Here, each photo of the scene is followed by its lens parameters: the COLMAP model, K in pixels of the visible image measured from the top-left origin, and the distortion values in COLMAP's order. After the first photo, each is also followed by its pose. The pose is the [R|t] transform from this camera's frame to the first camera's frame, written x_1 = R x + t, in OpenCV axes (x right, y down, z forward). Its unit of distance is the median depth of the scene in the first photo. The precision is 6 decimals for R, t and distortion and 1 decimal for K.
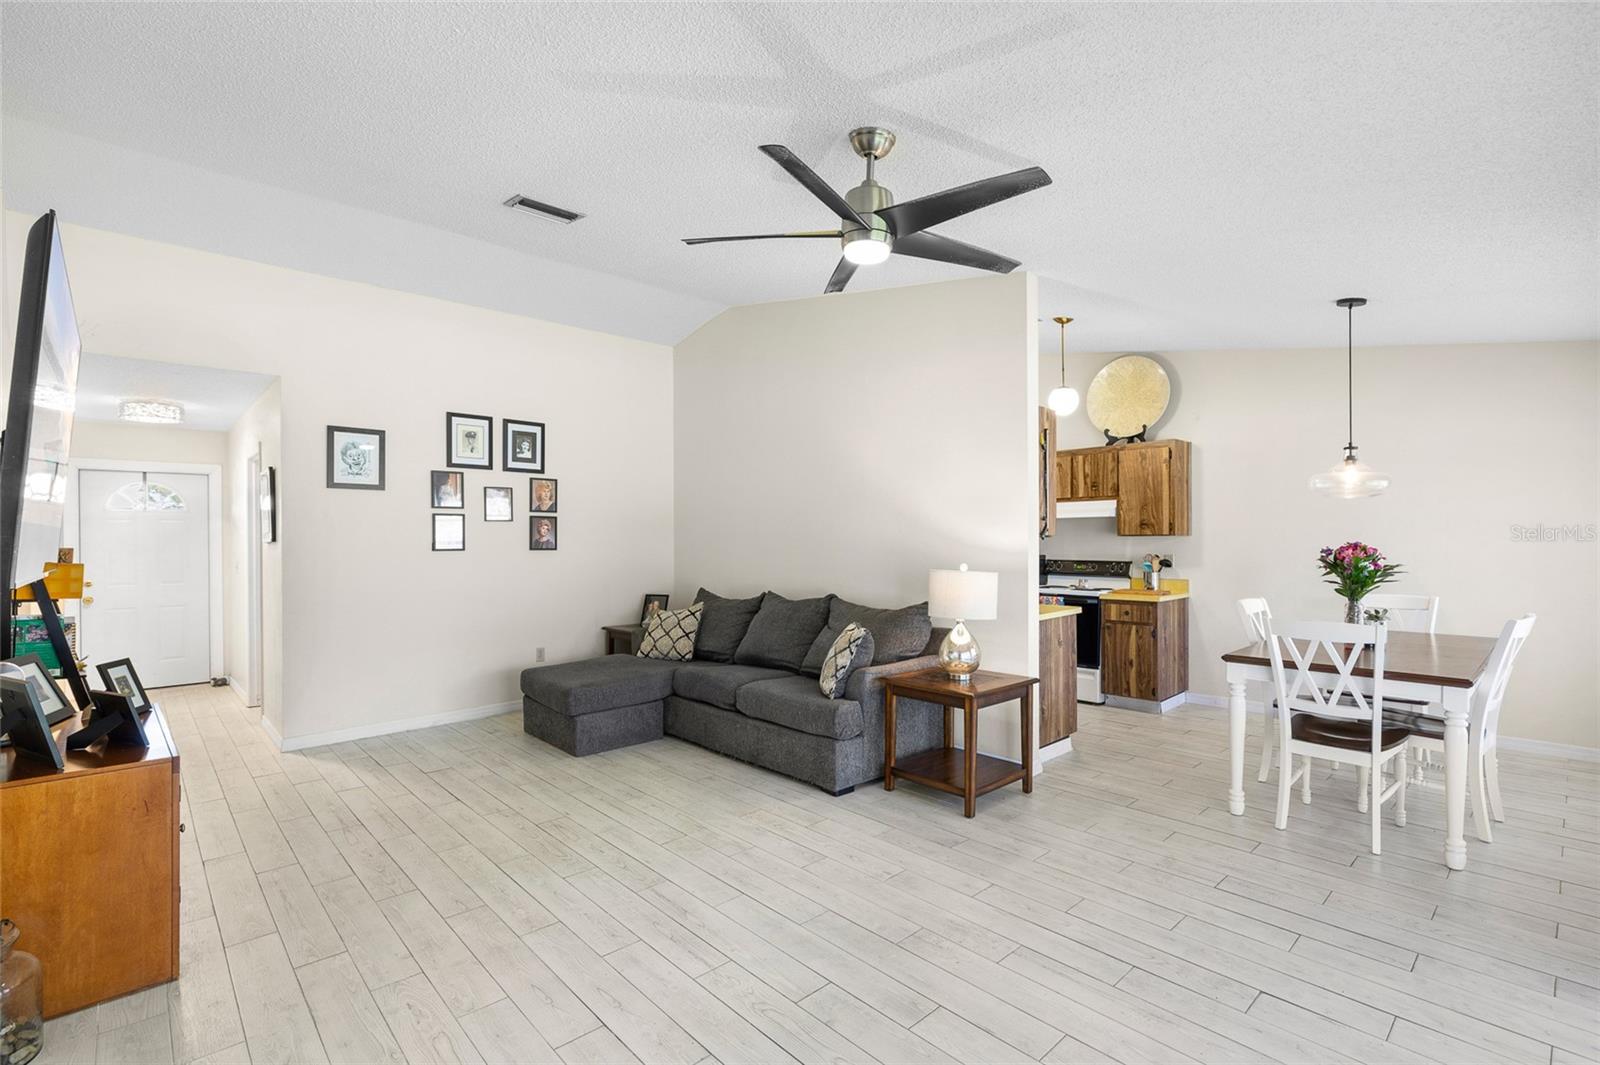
lens RADIAL K [[725.4, 0, 804.7], [0, 725.4, 541.3], [0, 0, 1]] dist [-0.008272, 0.001722]
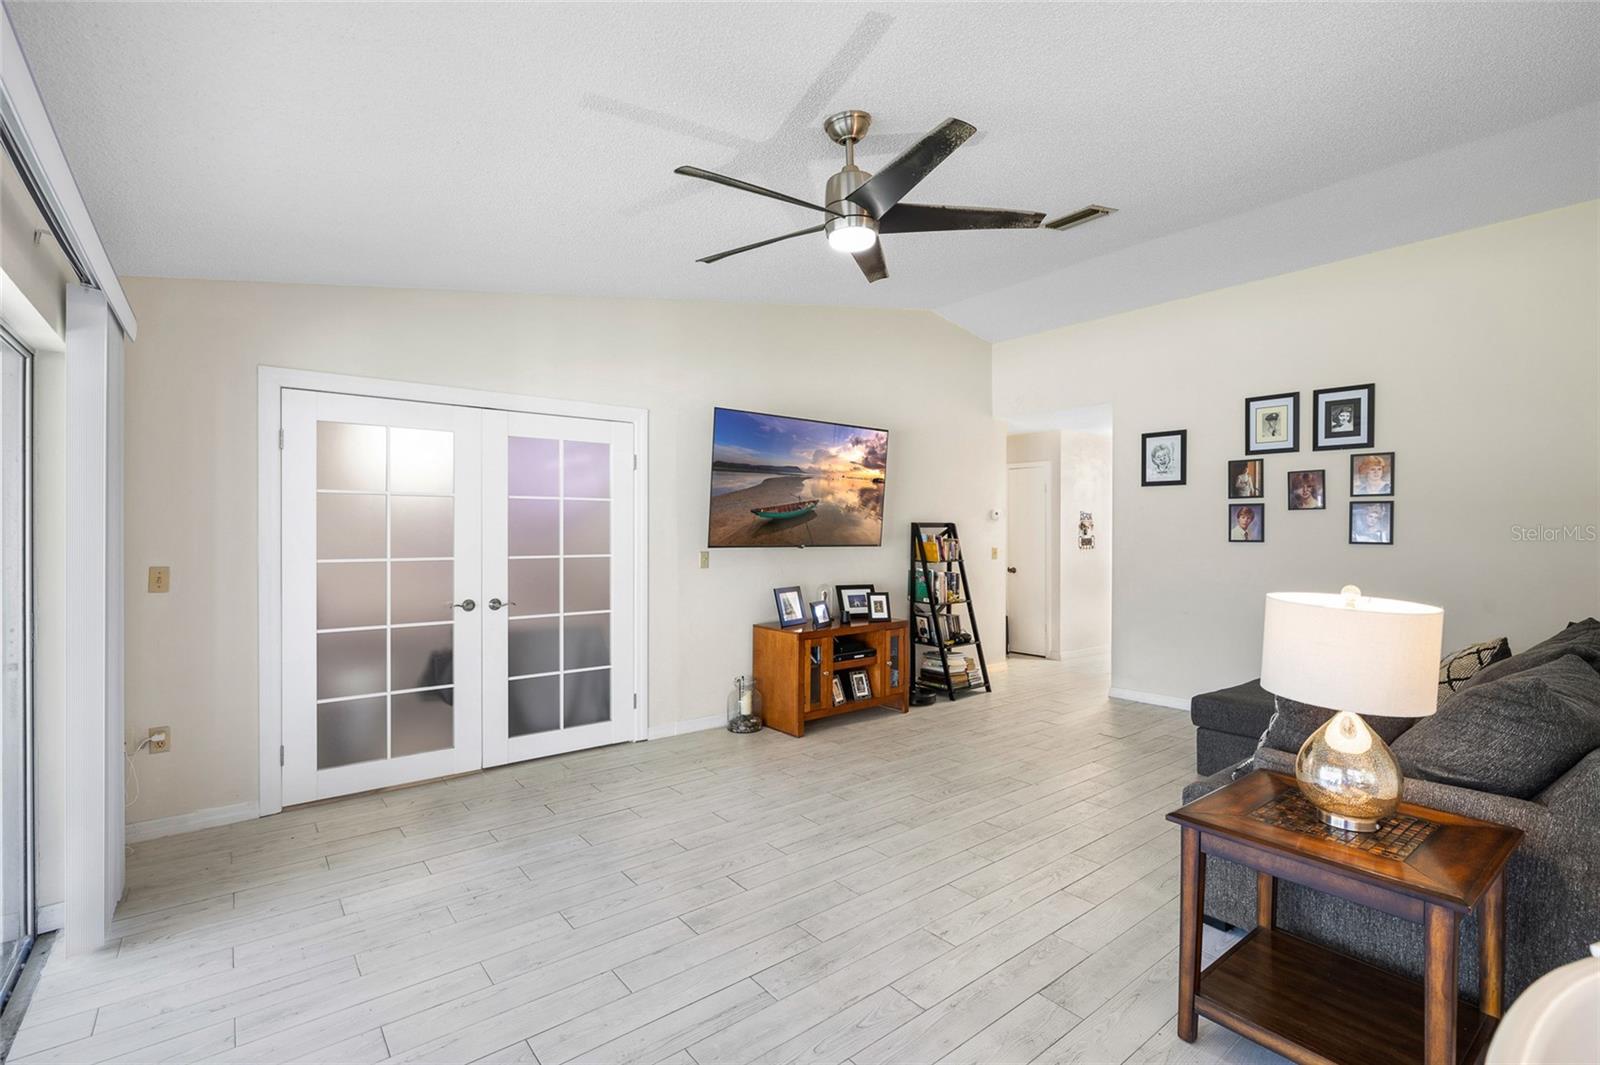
lens RADIAL K [[725.4, 0, 804.0], [0, 725.4, 532.5], [0, 0, 1]] dist [-0.008272, 0.001722]
pose [[-0.075625, 0.005067, -0.997123, 0.502334], [-0.005777, 0.999968, 0.005520, -0.001704], [0.997120, 0.006178, -0.075594, 0.476205]]
